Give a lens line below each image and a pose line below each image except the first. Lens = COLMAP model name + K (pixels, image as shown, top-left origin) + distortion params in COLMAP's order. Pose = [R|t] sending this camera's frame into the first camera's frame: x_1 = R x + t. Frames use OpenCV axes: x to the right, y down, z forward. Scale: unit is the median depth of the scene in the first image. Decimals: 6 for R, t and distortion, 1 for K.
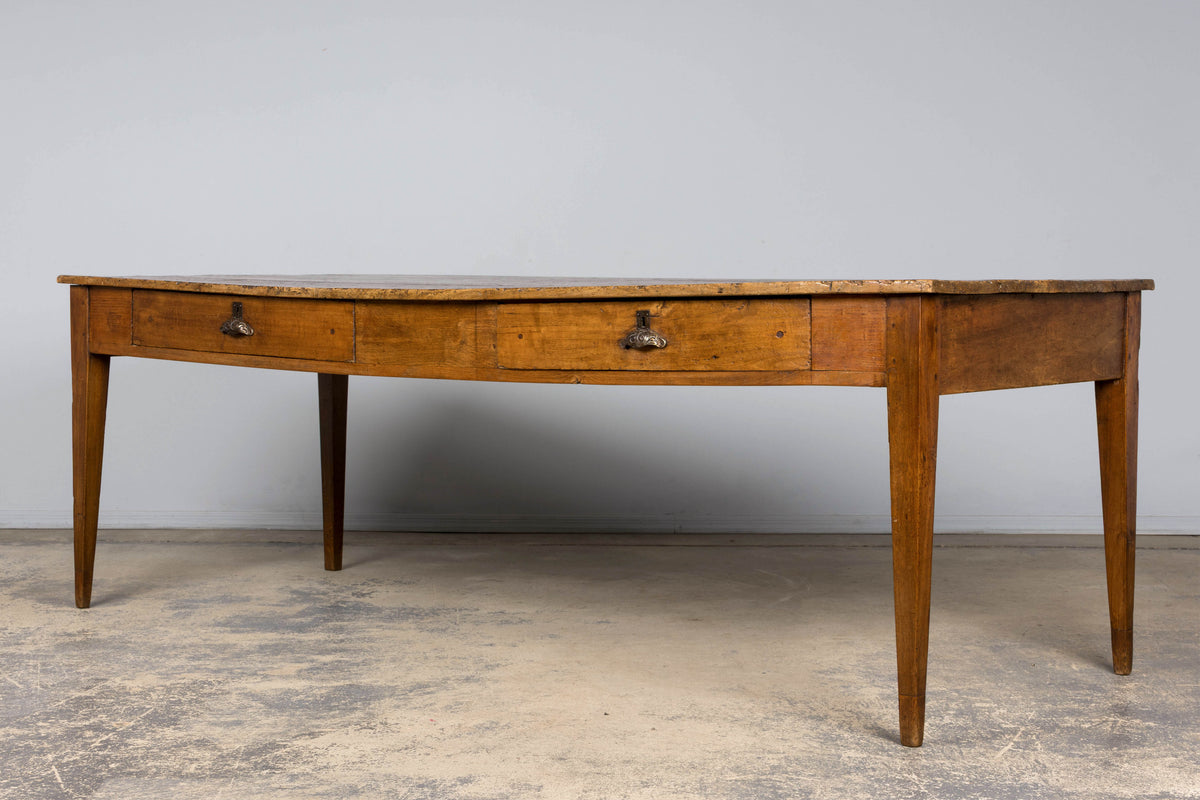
lens RADIAL K [[2143.1, 0, 563.8], [0, 2143.1, 401.7], [0, 0, 1]] dist [0.013053, -0.126574]
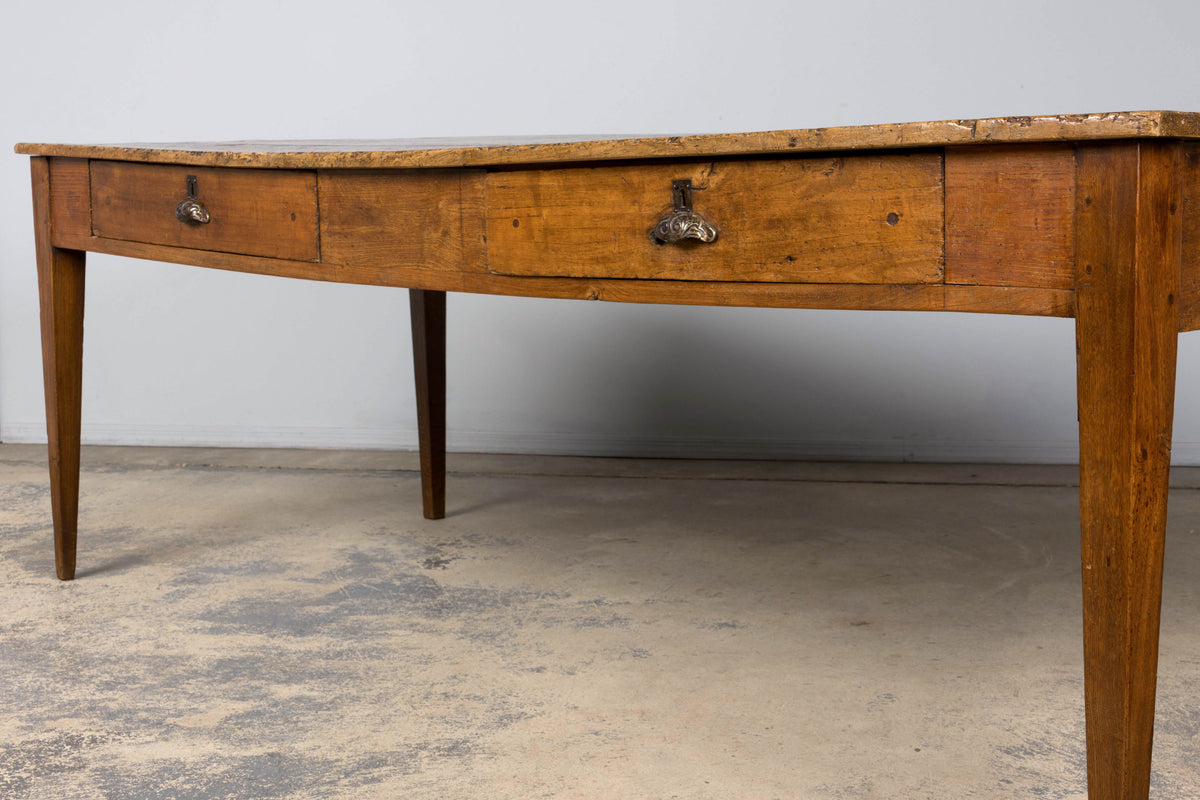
lens RADIAL K [[1930.4, 0, 592.8], [0, 1930.4, 419.5], [0, 0, 1]] dist [-0.007488, 0.092768]
pose [[0.983827, 0.008251, -0.178930, 0.109377], [0.005988, 0.996865, 0.078895, -0.018588], [0.179020, -0.078691, 0.980693, 0.466493]]
